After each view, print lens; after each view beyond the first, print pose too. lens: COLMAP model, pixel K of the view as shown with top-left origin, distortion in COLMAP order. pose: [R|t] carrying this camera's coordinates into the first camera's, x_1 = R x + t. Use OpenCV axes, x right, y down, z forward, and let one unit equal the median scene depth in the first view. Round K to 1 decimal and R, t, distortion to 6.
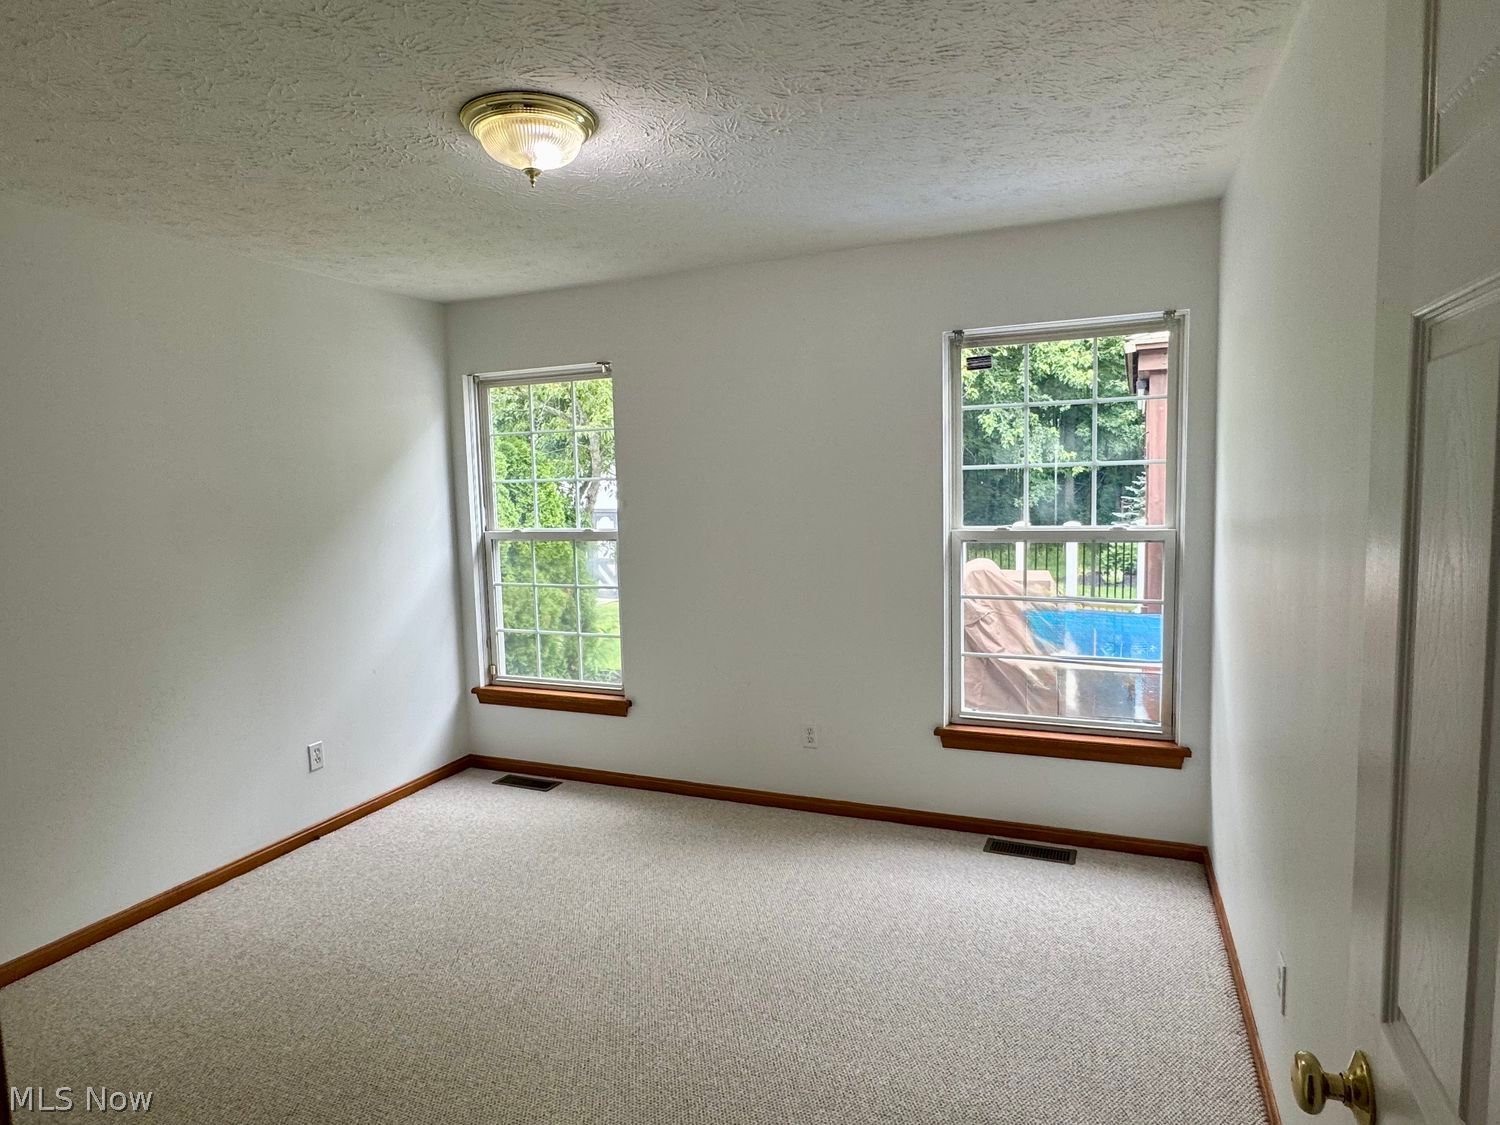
lens RADIAL K [[861.3, 0, 741.6], [0, 861.3, 548.9], [0, 0, 1]] dist [-0.004899, 0.003764]
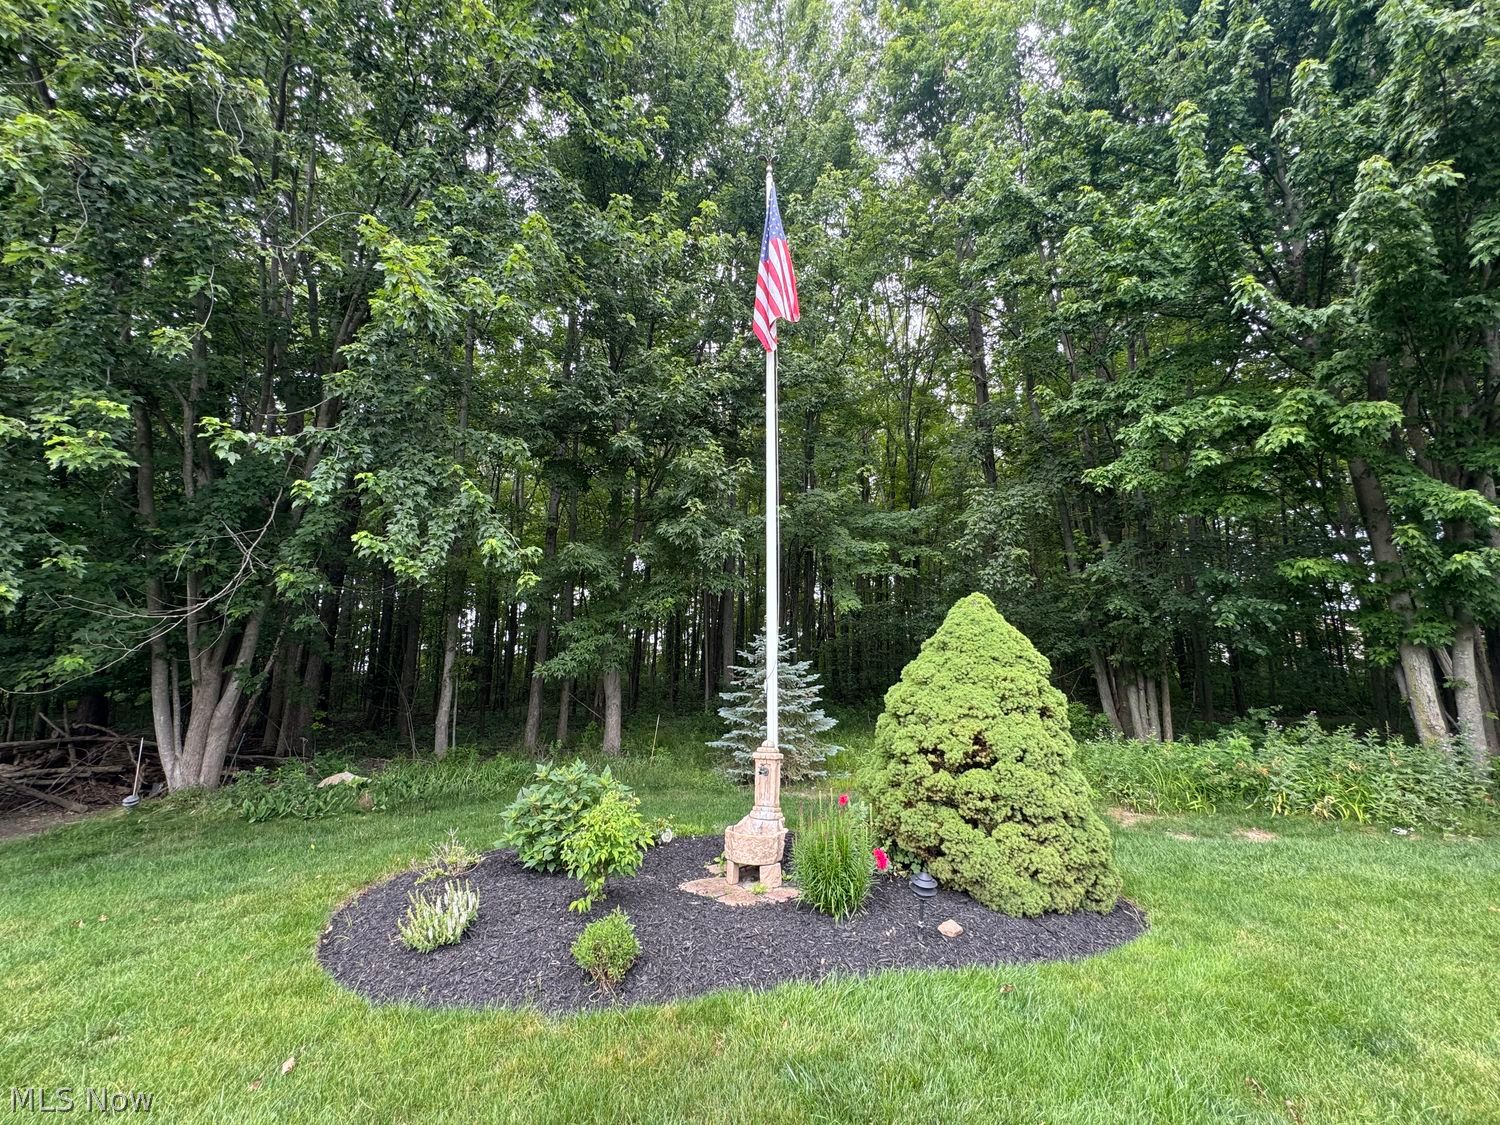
lens RADIAL K [[612.5, 0, 737.9], [0, 612.5, 556.3], [0, 0, 1]] dist [0.001761, -0.000235]
pose [[0.976931, 0.051779, 0.207181, 0.410963], [0.005571, 0.963651, -0.267106, -0.022203], [-0.213480, 0.262098, 0.941133, 0.654697]]
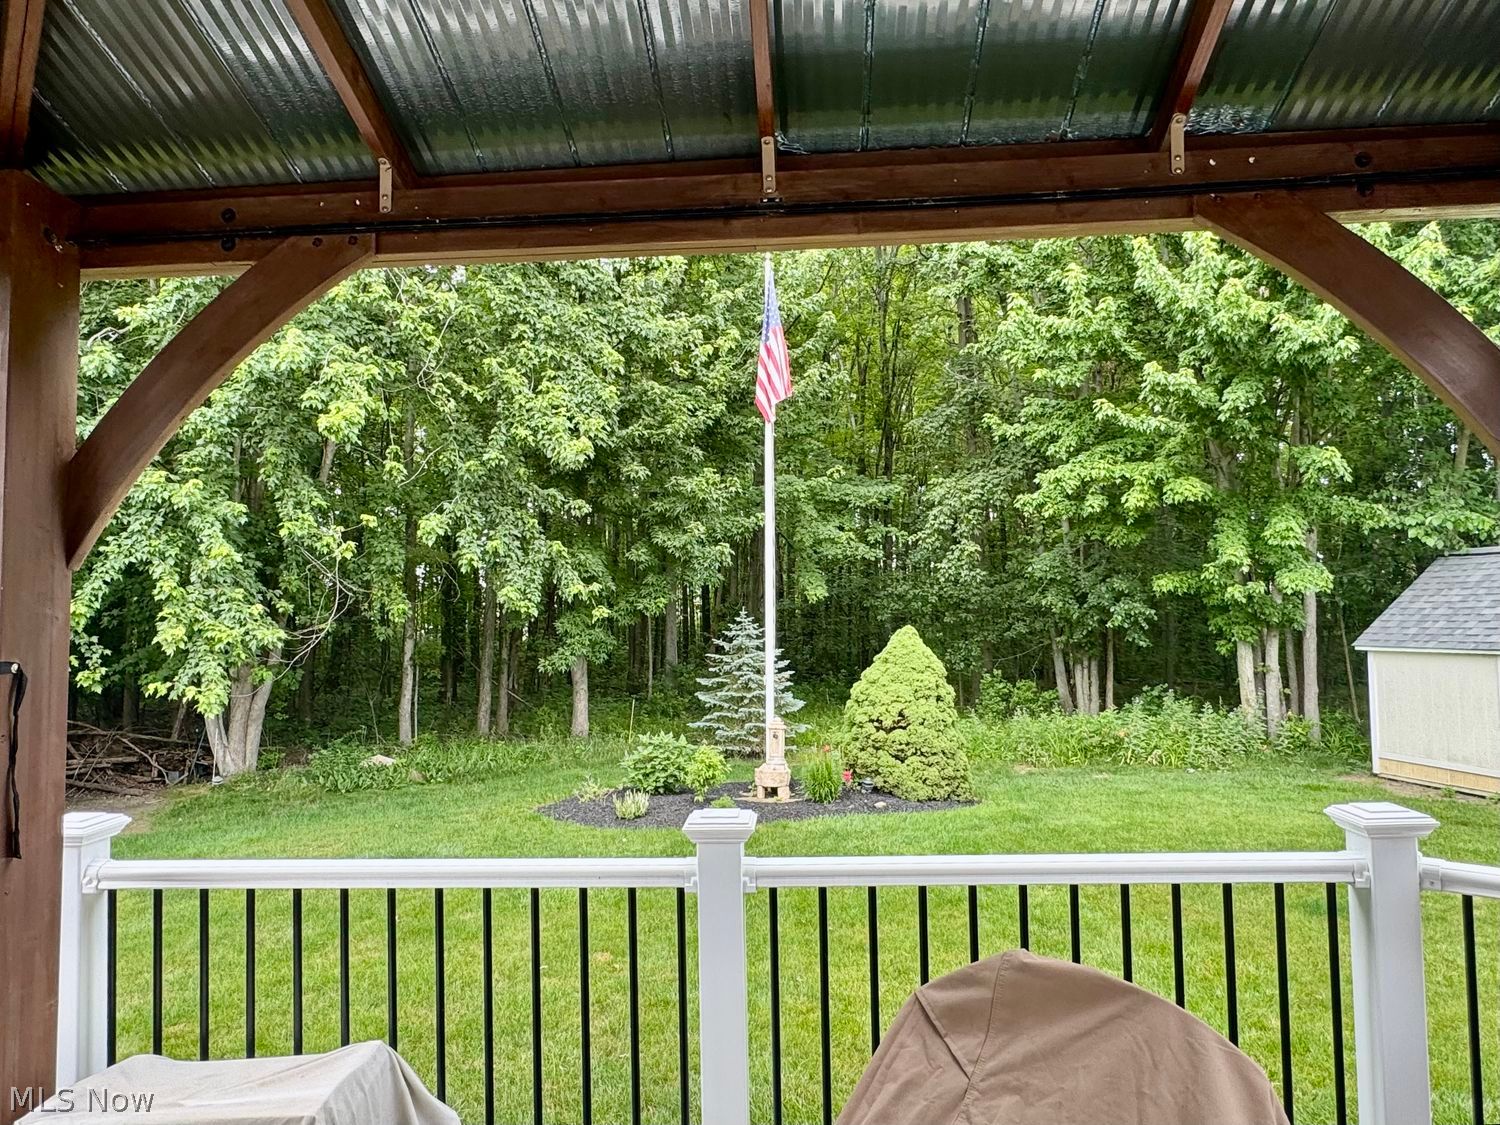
lens RADIAL K [[964.5, 0, 748.3], [0, 964.5, 549.1], [0, 0, 1]] dist [0.009723, 0.010810]
pose [[0.938954, 0.032808, 0.342474, 0.246511], [0.023444, 0.987028, -0.158829, -0.025179], [-0.343242, 0.157162, 0.926005, 0.324896]]
